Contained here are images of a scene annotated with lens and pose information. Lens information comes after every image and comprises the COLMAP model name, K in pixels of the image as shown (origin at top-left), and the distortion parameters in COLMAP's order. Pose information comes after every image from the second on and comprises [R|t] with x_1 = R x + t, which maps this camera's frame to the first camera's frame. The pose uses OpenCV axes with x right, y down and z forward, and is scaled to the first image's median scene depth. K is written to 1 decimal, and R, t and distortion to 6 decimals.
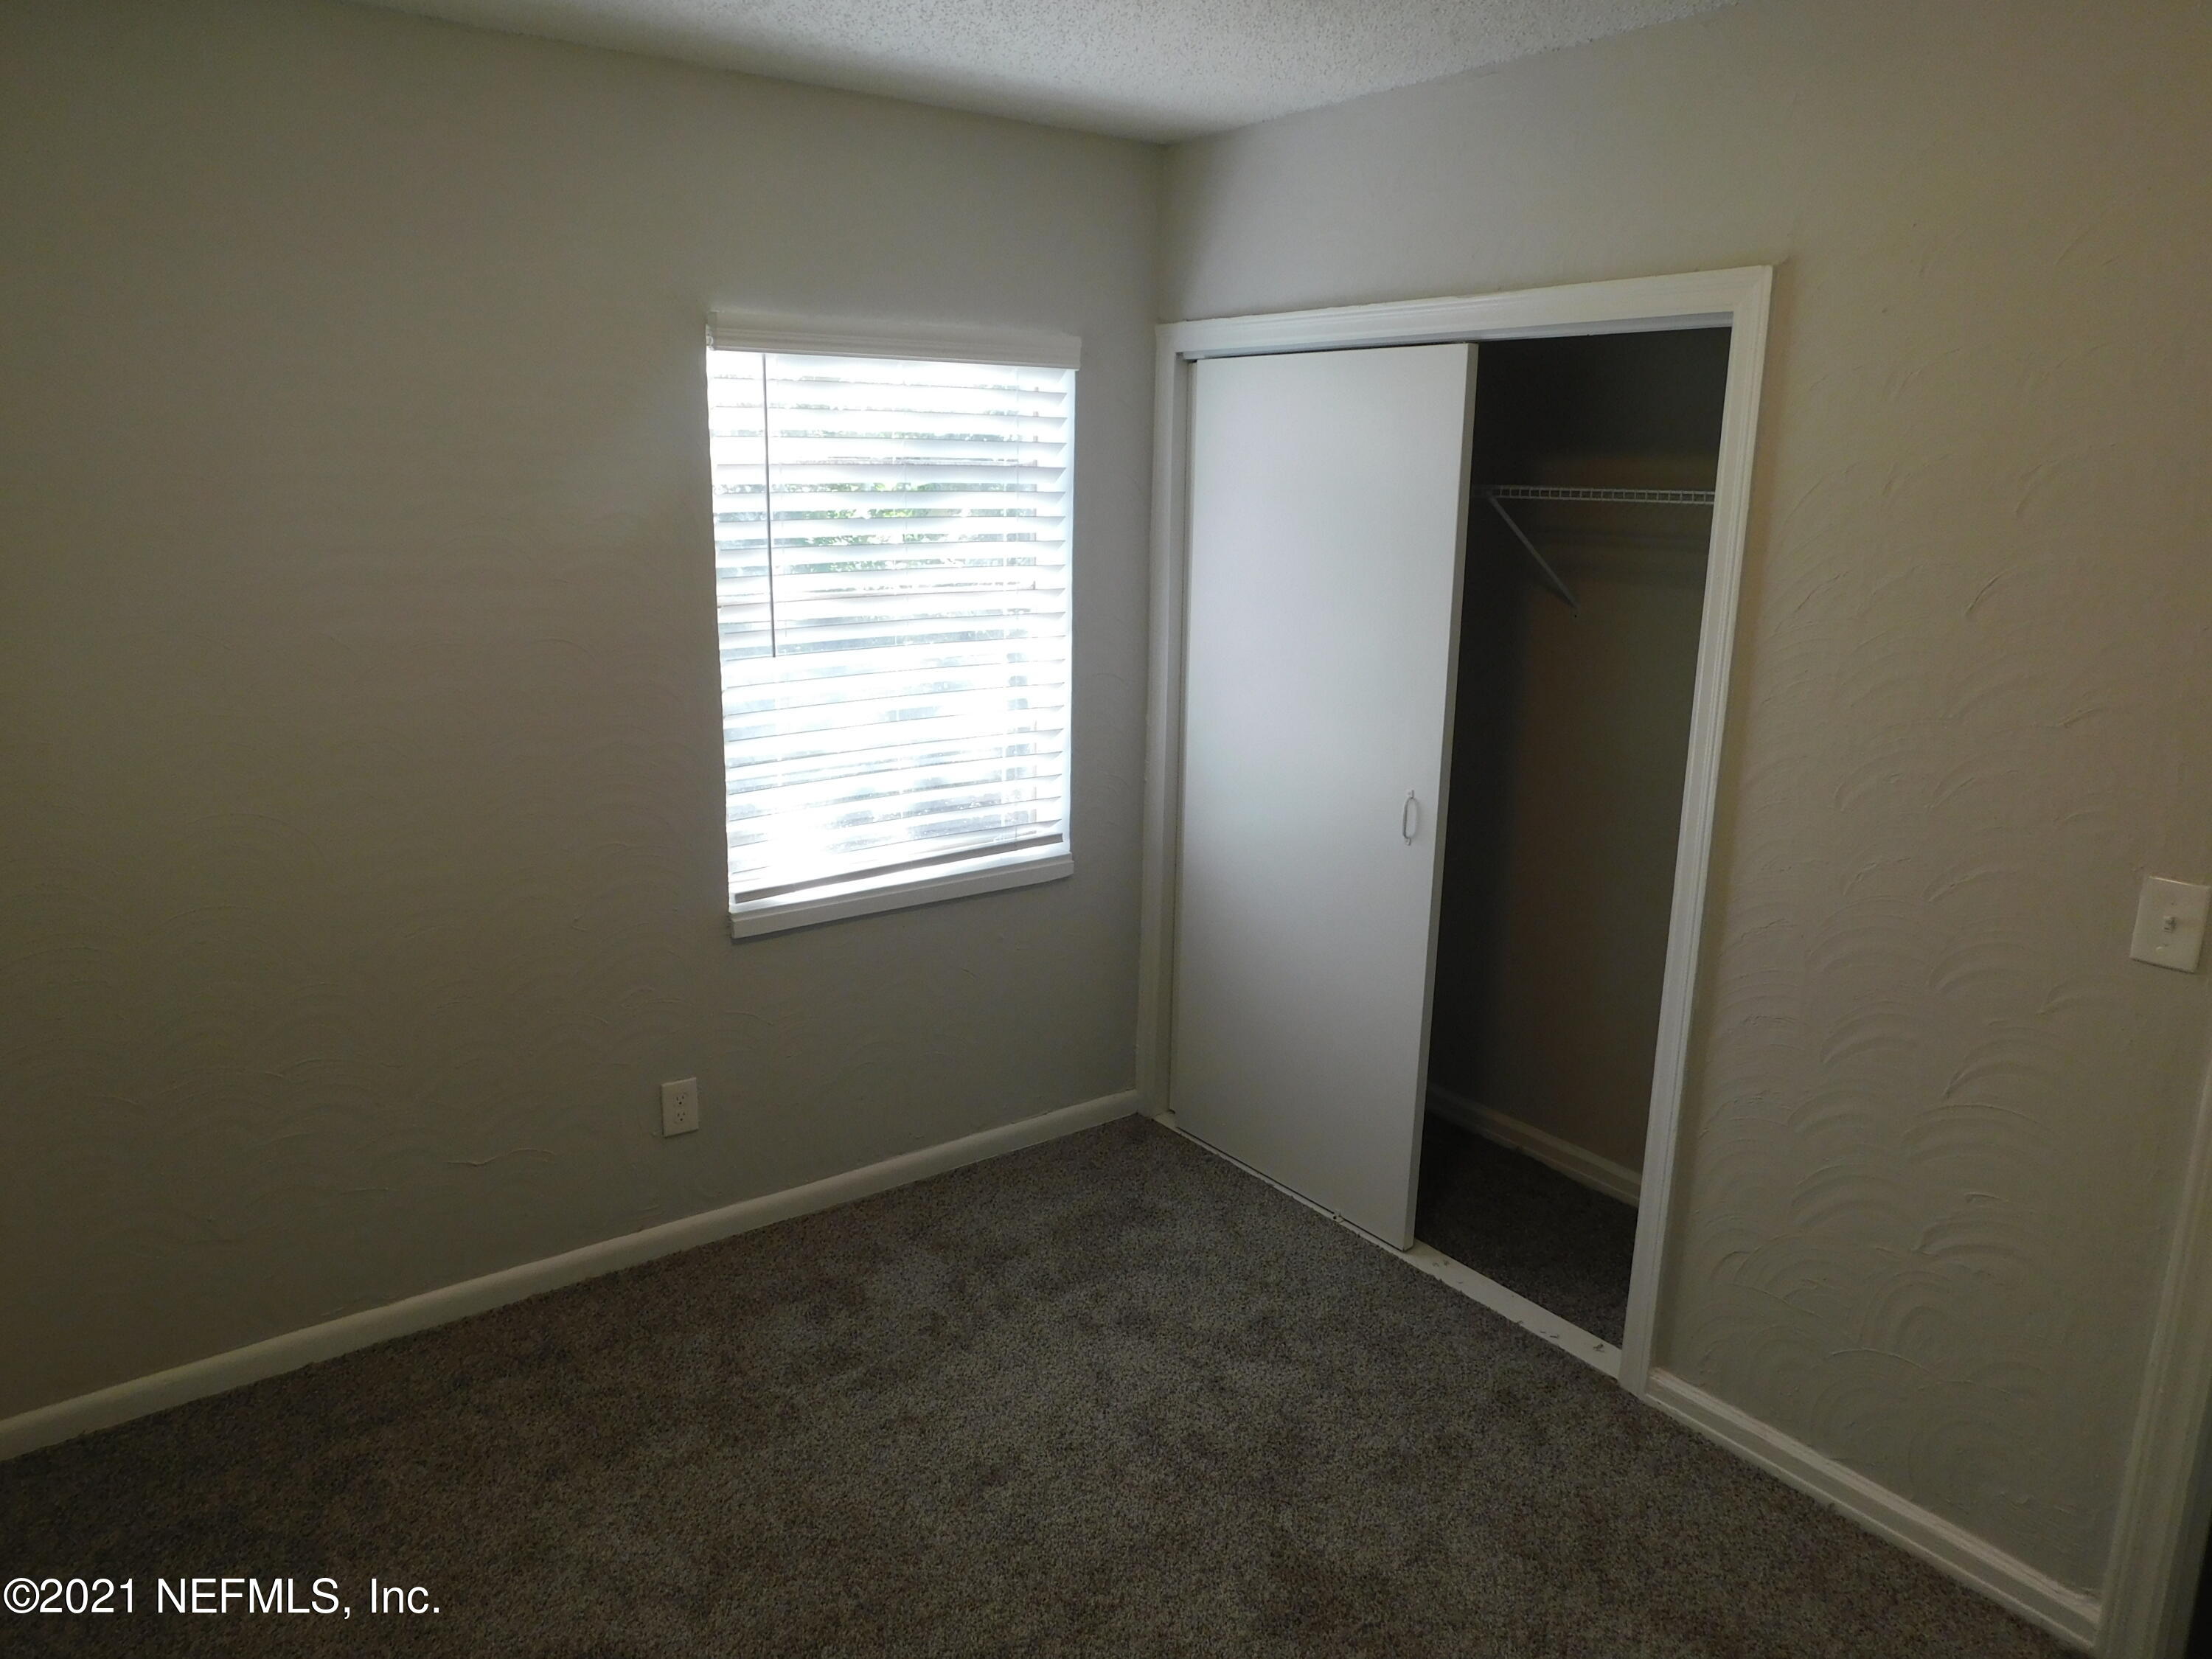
lens RADIAL K [[1460.4, 0, 1097.9], [0, 1460.4, 822.1], [0, 0, 1]] dist [-0.078150, 0.059918]
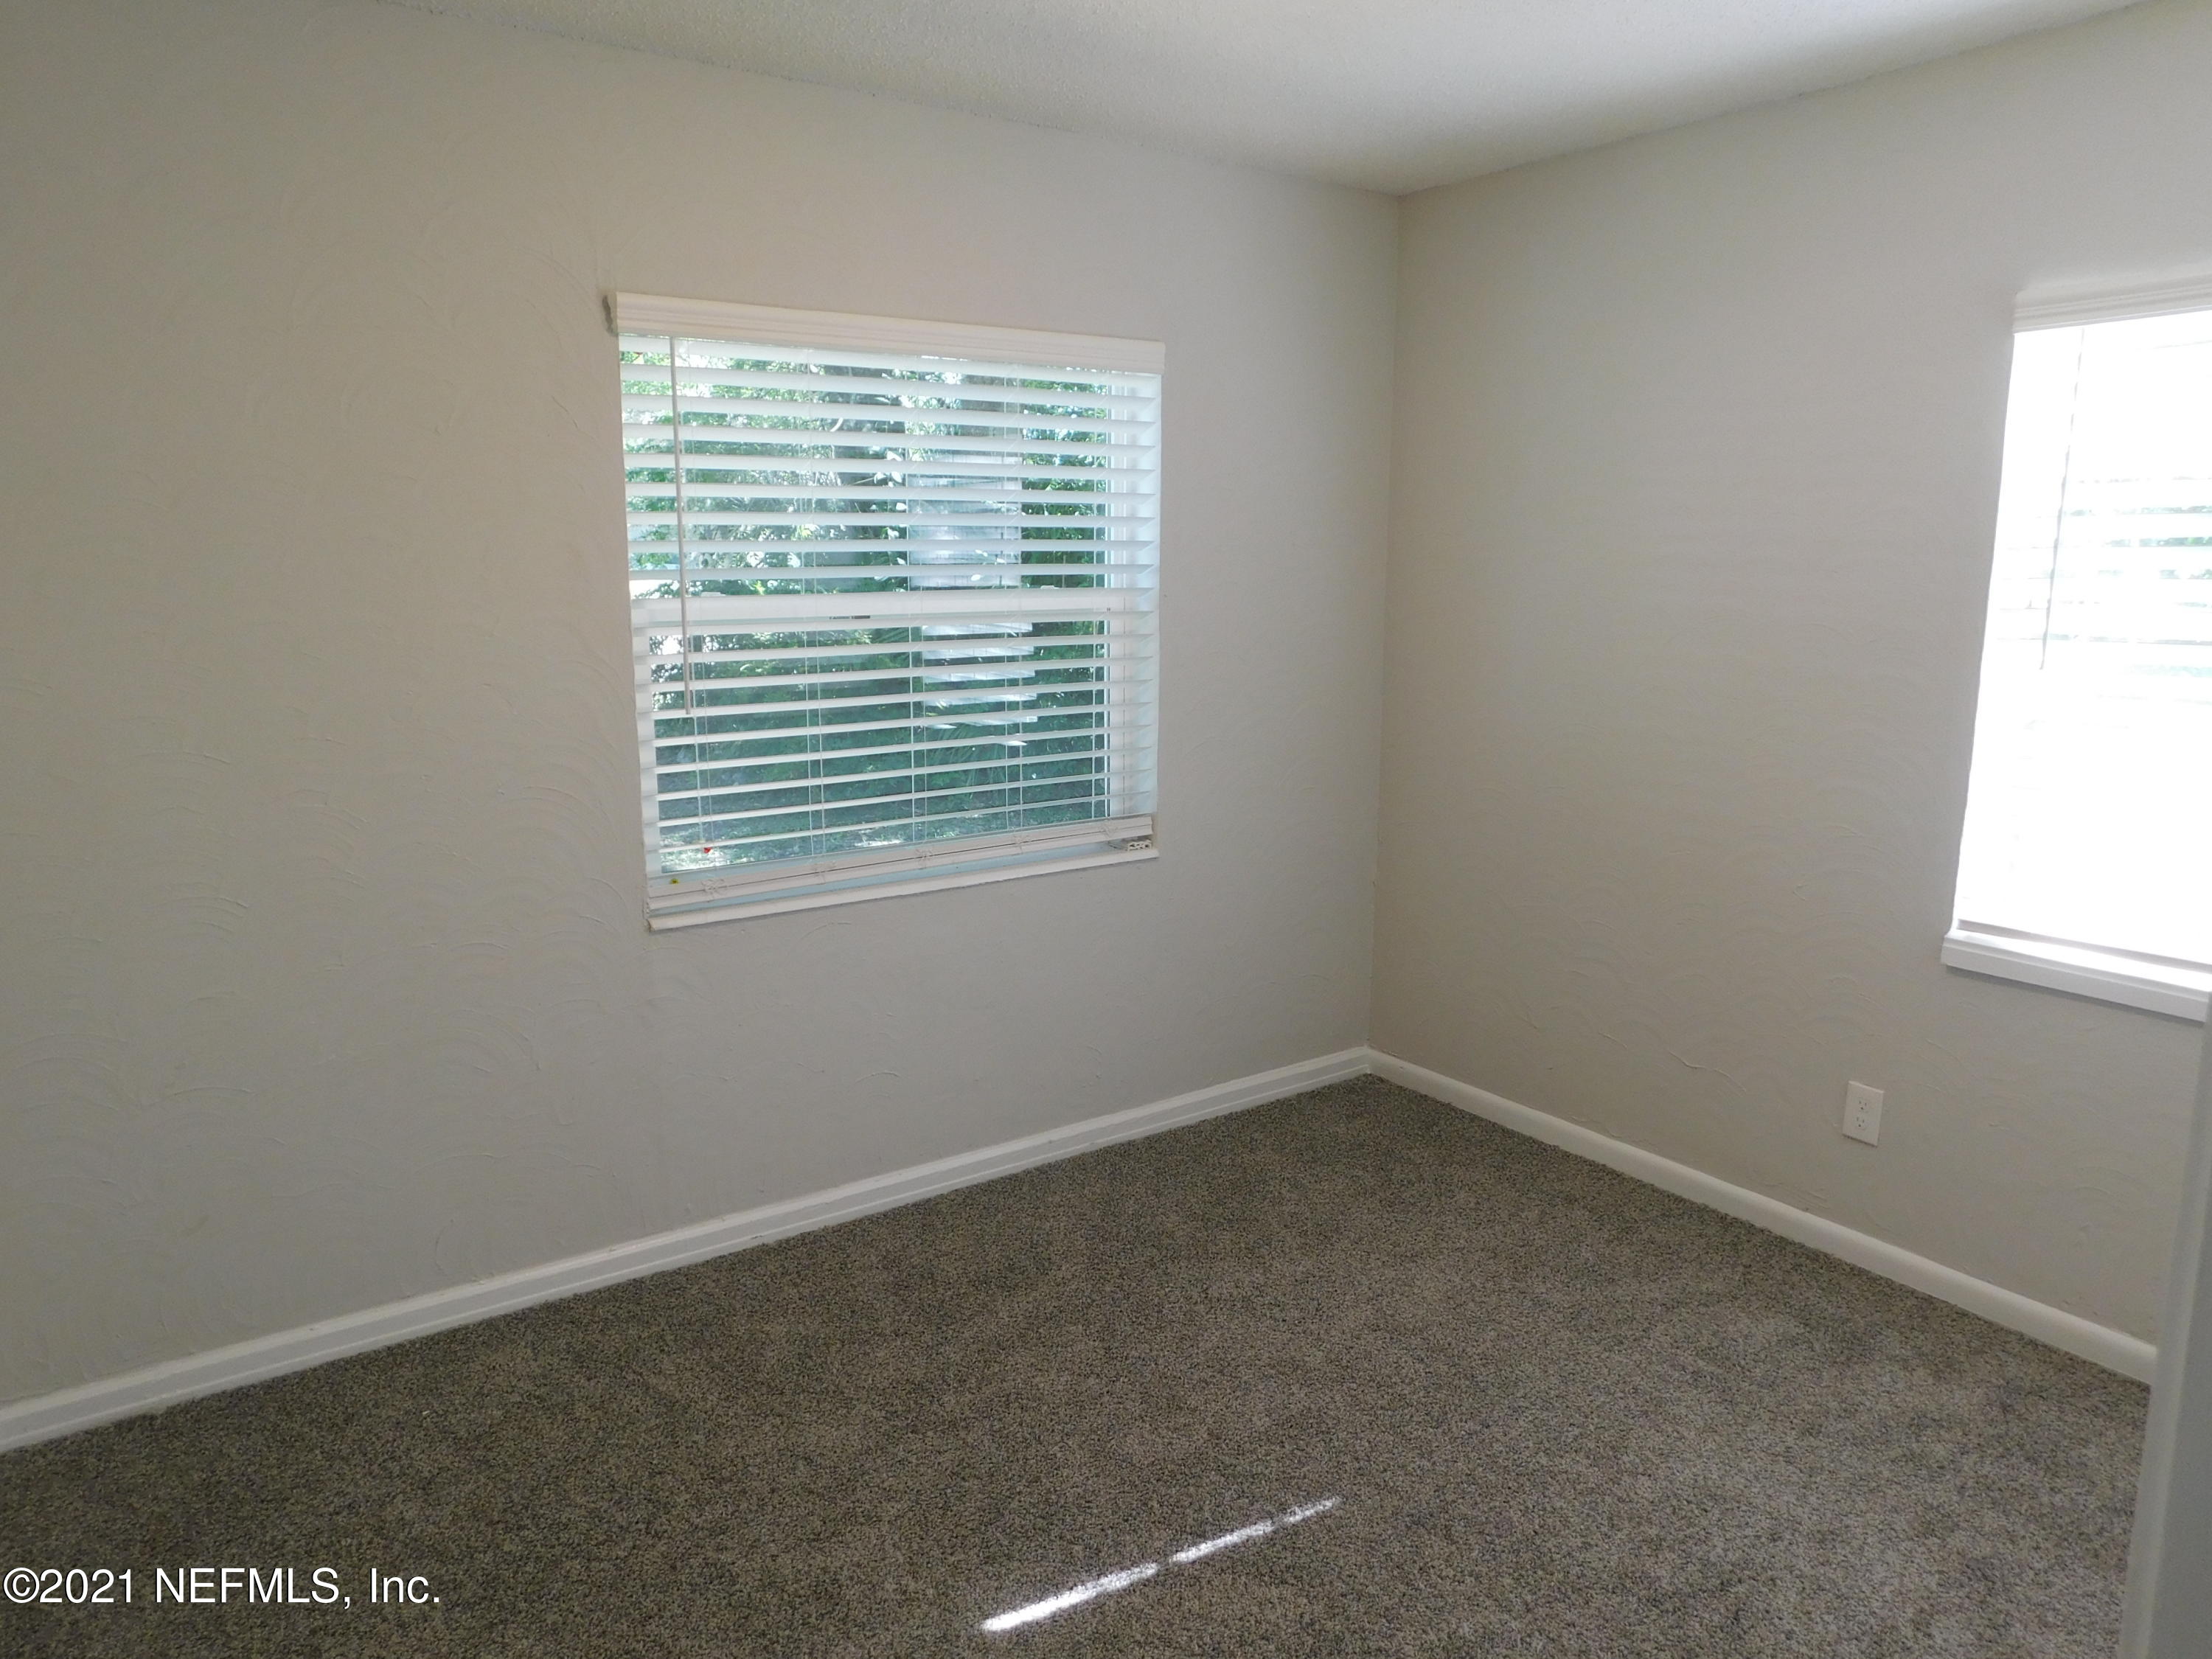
lens RADIAL K [[1460.4, 0, 1097.9], [0, 1460.4, 822.1], [0, 0, 1]] dist [-0.078150, 0.059918]
pose [[-0.048590, 0.163290, -0.985381, 0.701473], [-0.229102, 0.958421, 0.170120, -0.041527], [0.972189, 0.234018, -0.009160, 0.483055]]
